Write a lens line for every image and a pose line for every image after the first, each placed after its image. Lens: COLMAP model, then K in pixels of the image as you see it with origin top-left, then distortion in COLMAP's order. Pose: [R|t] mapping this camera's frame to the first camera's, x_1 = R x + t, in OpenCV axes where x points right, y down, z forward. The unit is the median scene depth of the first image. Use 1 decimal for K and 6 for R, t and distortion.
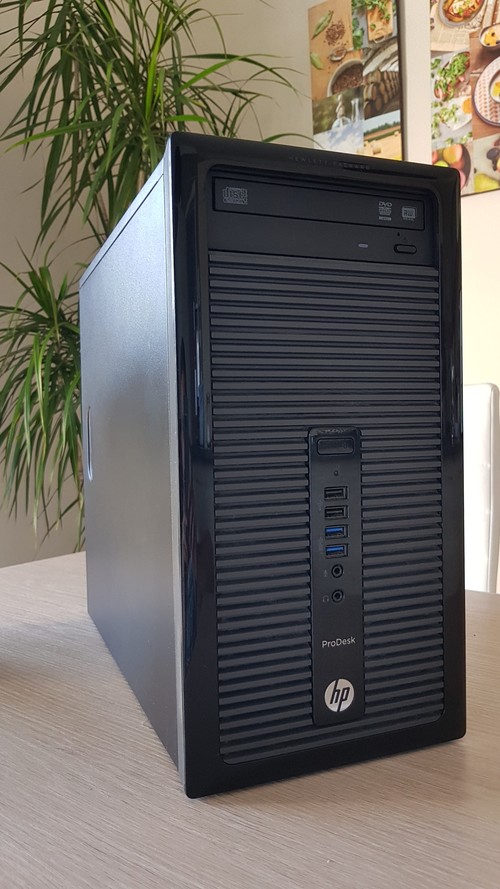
lens RADIAL K [[664.4, 0, 250.0], [0, 664.4, 444.5], [0, 0, 1]] dist [-0.079218, -0.004616]
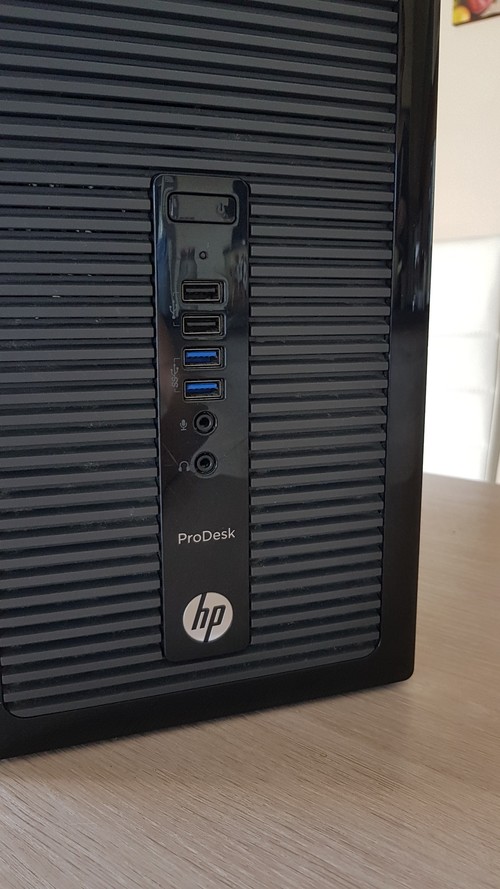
lens RADIAL K [[664.4, 0, 250.0], [0, 664.4, 444.5], [0, 0, 1]] dist [-0.079218, -0.004616]
pose [[0.999573, 0.023717, -0.017090, 0.183895], [-0.020519, 0.985621, 0.167722, 0.108067], [0.020822, -0.167300, 0.985686, 0.394357]]
